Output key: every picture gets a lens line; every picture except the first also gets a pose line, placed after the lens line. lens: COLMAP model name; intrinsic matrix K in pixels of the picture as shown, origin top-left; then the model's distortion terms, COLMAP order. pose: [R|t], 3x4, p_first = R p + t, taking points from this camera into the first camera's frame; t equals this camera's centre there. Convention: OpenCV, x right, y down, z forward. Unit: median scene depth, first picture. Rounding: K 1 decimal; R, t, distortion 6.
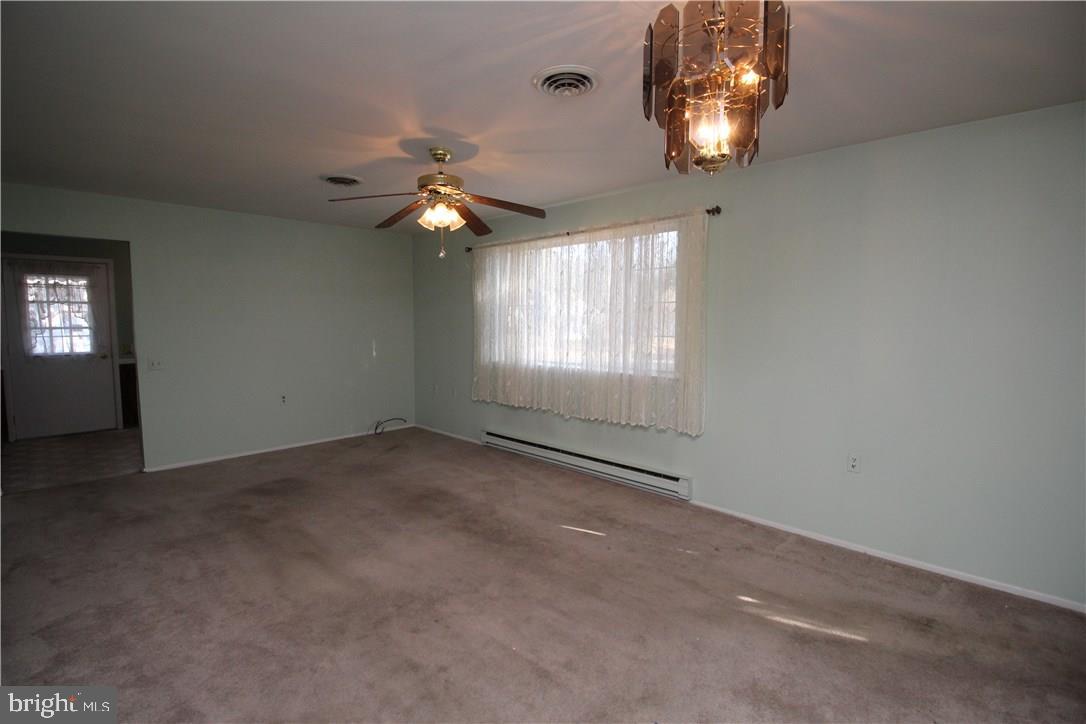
lens RADIAL K [[505.9, 0, 540.2], [0, 505.9, 361.2], [0, 0, 1]] dist [0.003186, -0.012679]
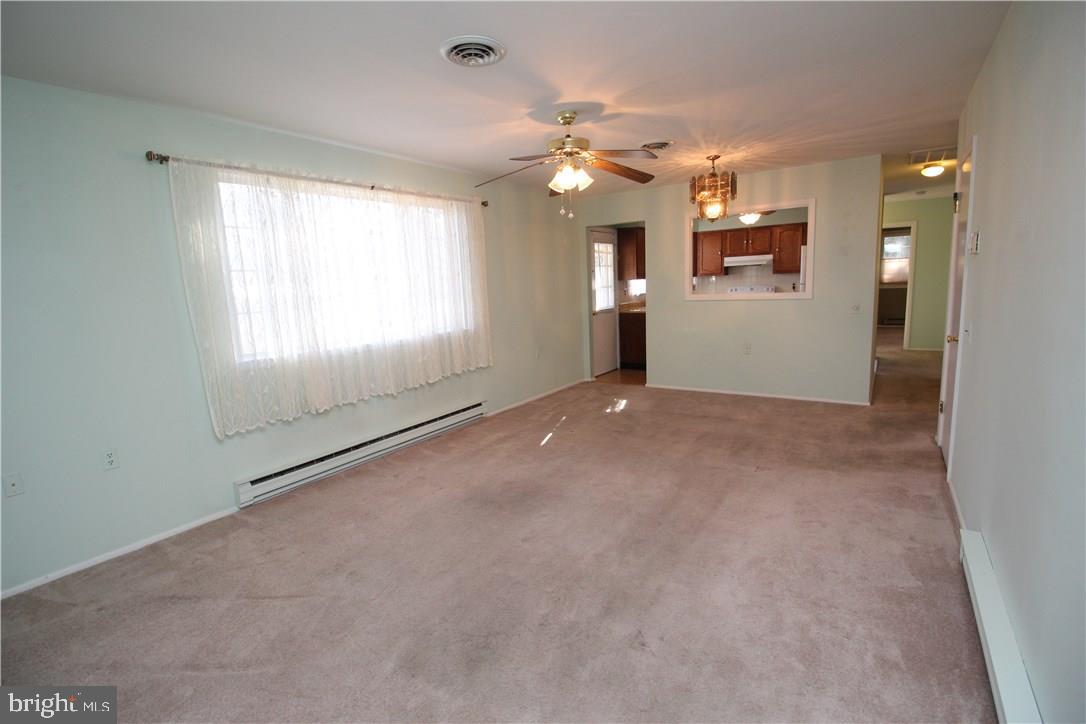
lens RADIAL K [[505.9, 0, 540.2], [0, 505.9, 361.2], [0, 0, 1]] dist [0.003186, -0.012679]
pose [[-0.179077, -0.147195, 0.972762, -0.910733], [0.125578, 0.977237, 0.170990, -0.073740], [-0.975788, 0.152778, -0.156516, 0.921936]]
